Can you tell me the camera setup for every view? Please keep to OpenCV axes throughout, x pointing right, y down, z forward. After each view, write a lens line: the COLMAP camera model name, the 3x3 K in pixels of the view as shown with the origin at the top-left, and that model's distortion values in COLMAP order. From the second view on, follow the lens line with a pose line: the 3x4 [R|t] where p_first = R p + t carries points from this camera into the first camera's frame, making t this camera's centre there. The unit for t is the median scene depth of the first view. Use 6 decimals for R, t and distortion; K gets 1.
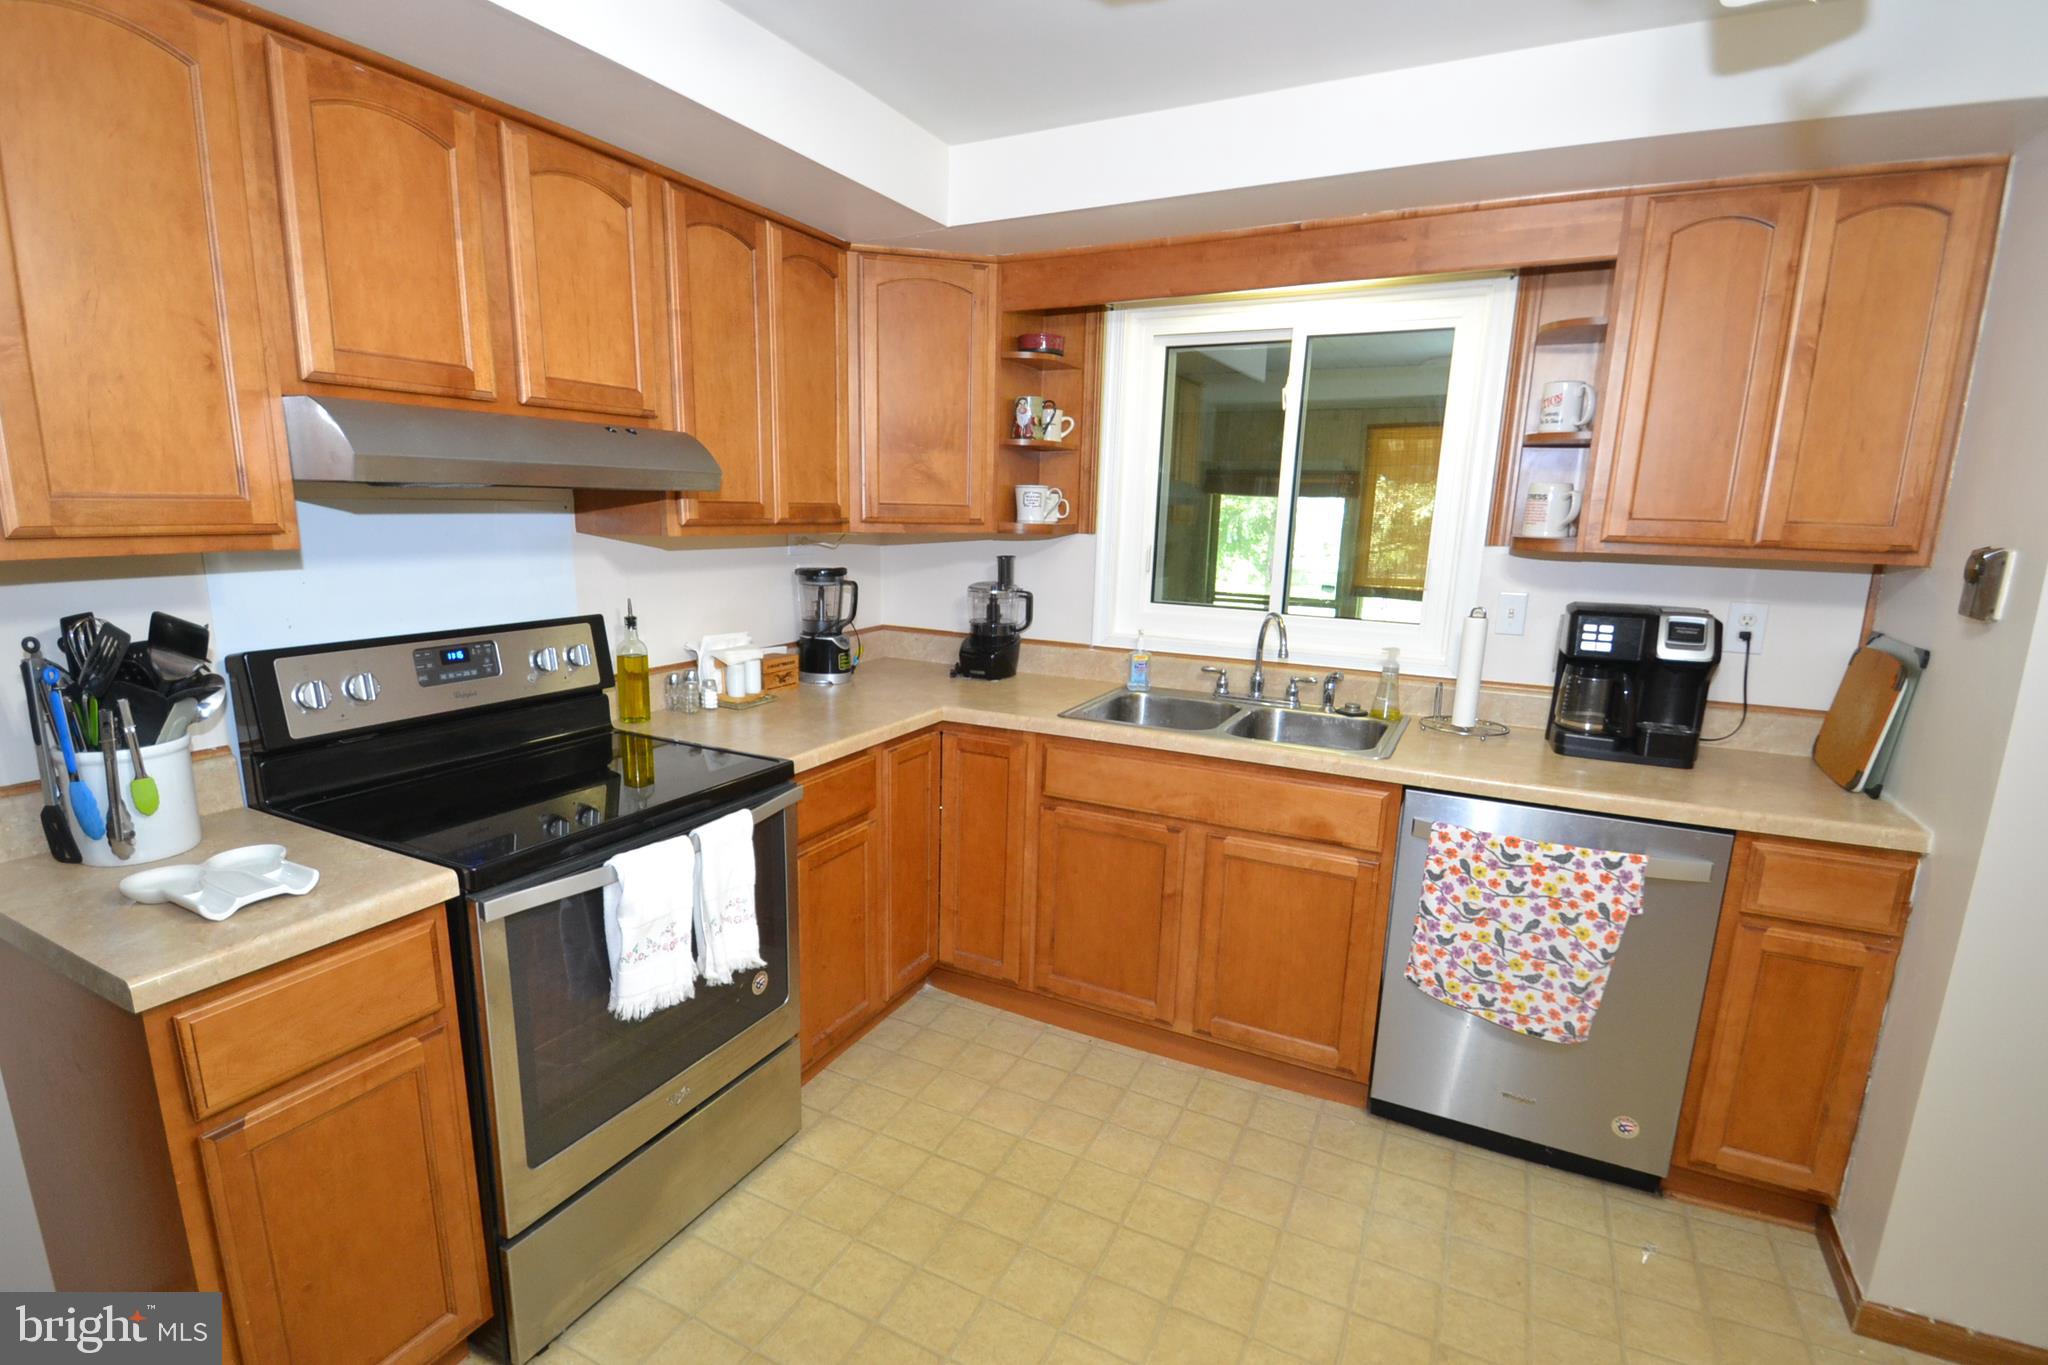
lens RADIAL K [[970.5, 0, 1006.1], [0, 970.5, 704.5], [0, 0, 1]] dist [-0.002092, -0.002568]
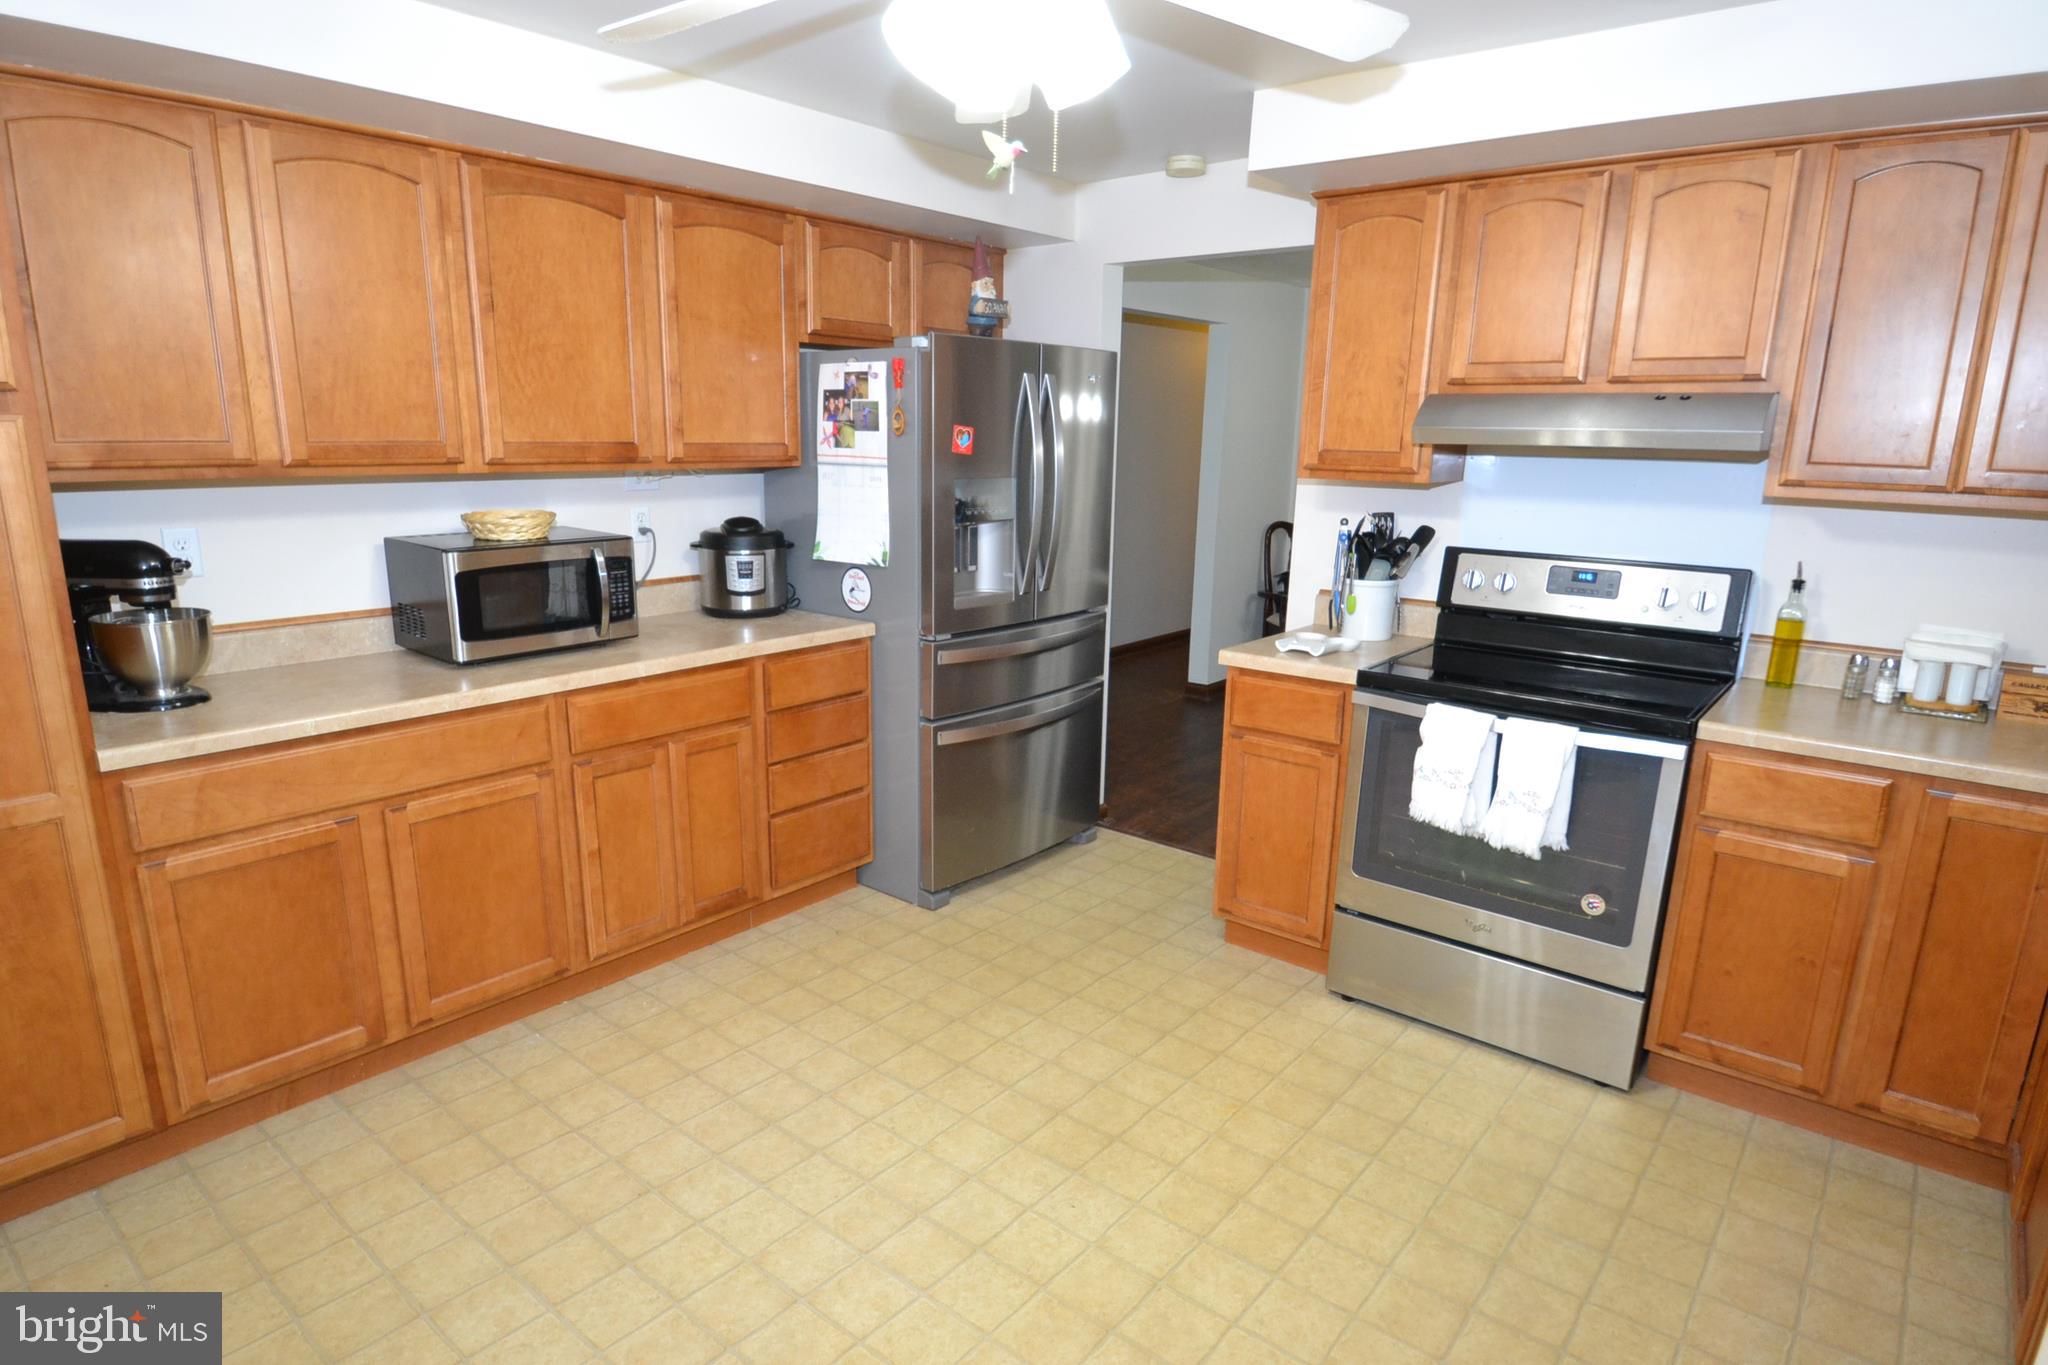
lens RADIAL K [[1147.7, 0, 1005.4], [0, 1147.7, 695.0], [0, 0, 1]] dist [-0.022033, -0.000836]
pose [[-0.214339, 0.197916, -0.956498, 1.032600], [-0.217147, 0.945095, 0.244216, -0.098546], [0.952316, 0.260046, -0.159594, 0.509707]]
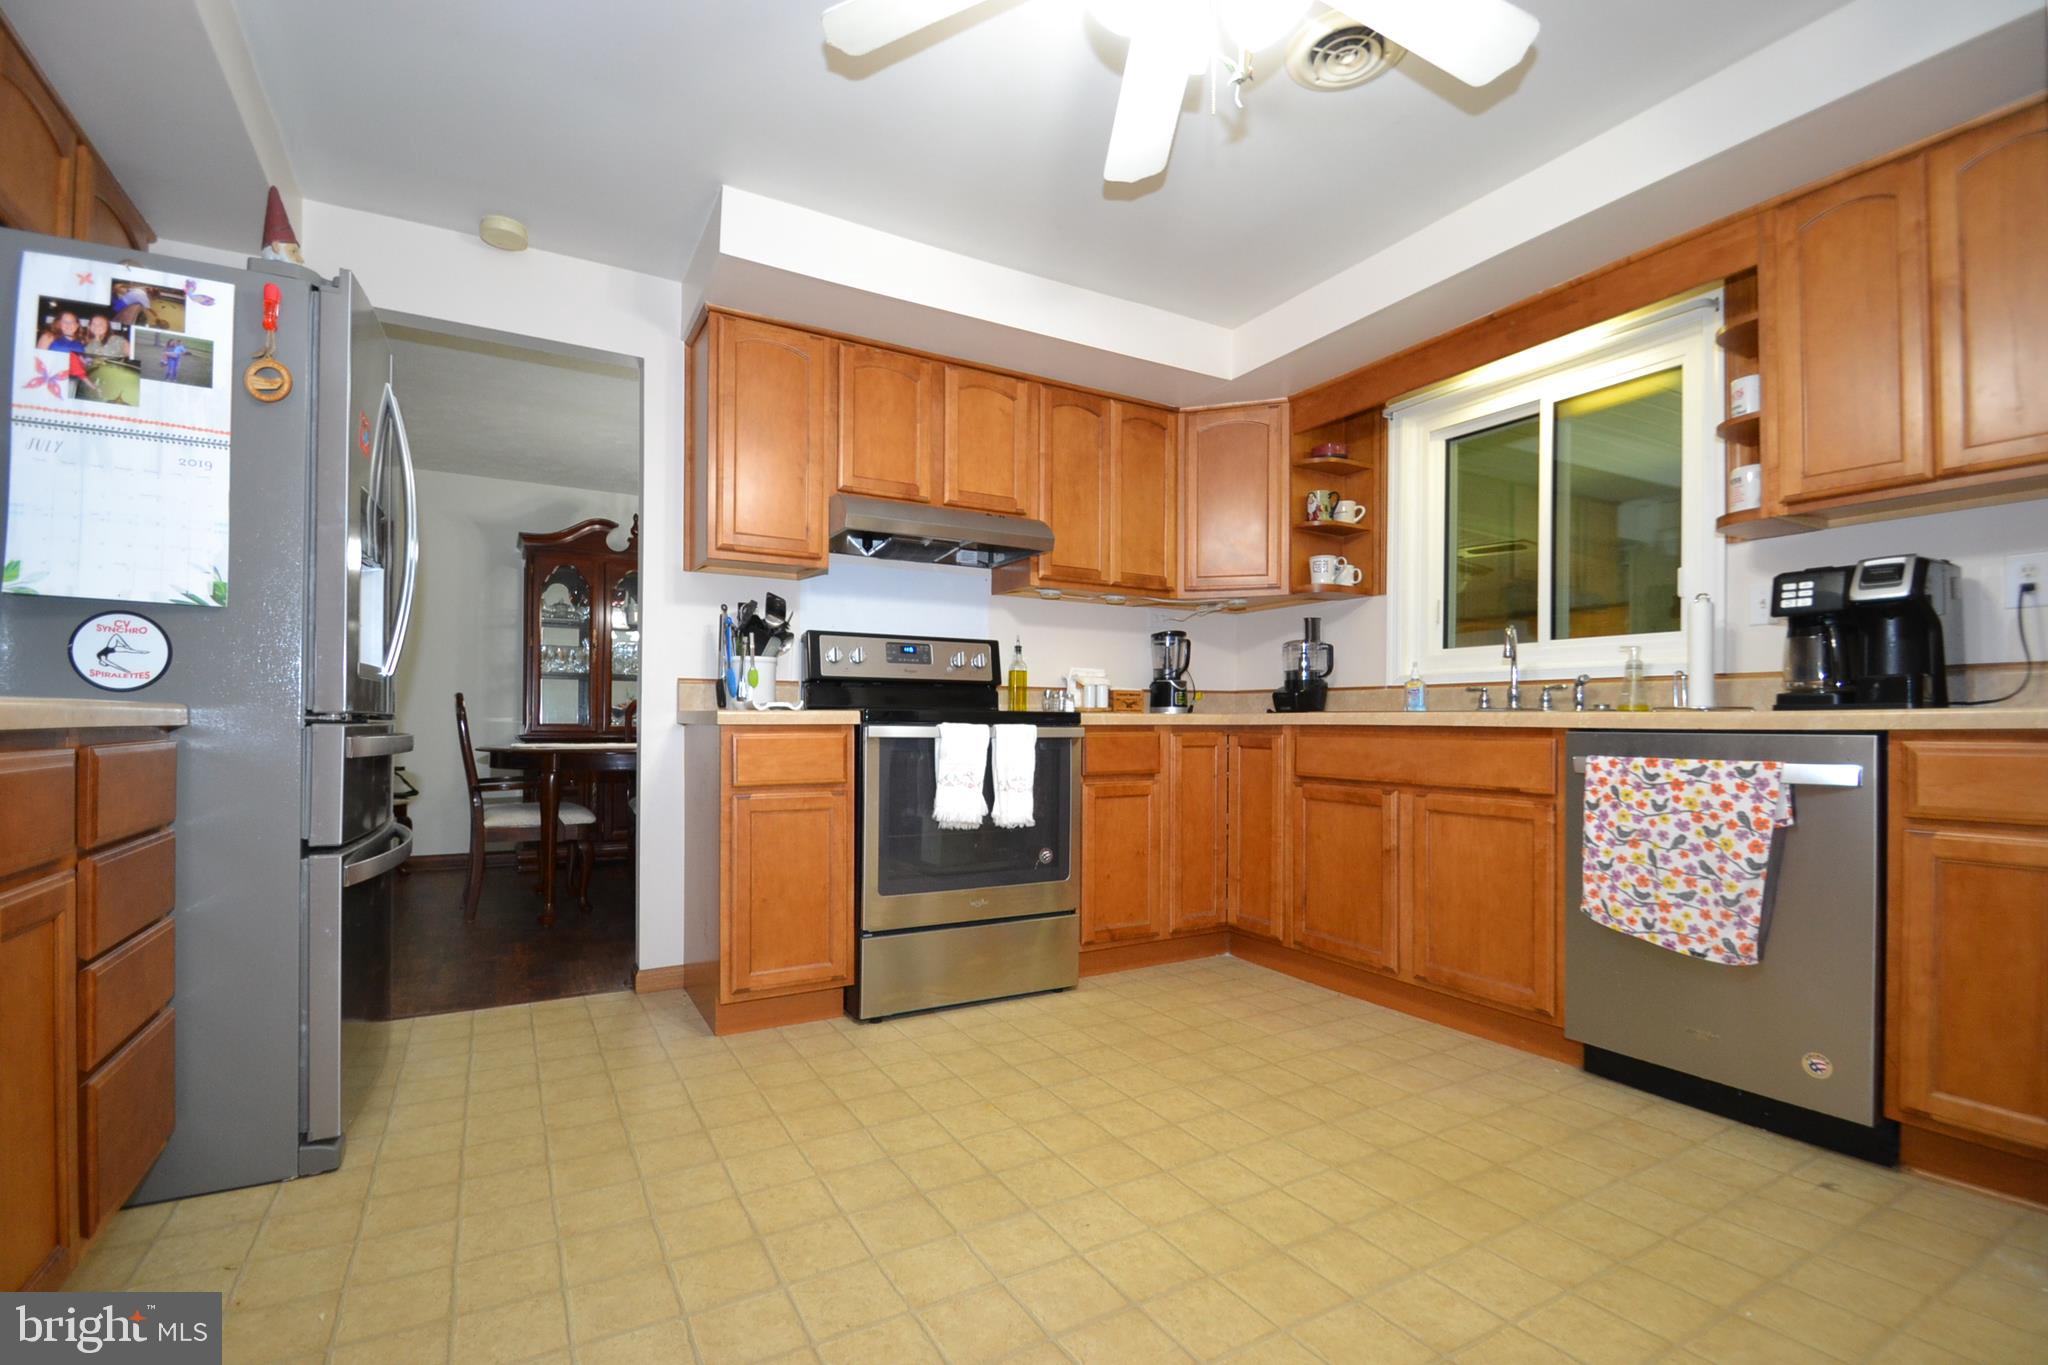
lens RADIAL K [[908.1, 0, 1014.7], [0, 908.1, 696.7], [0, 0, 1]] dist [0.000197, -0.007214]
pose [[0.839543, -0.032950, -0.542294, 0.462170], [-0.095185, 0.973800, -0.206528, 0.336183], [0.534891, 0.225008, 0.814410, -0.213600]]
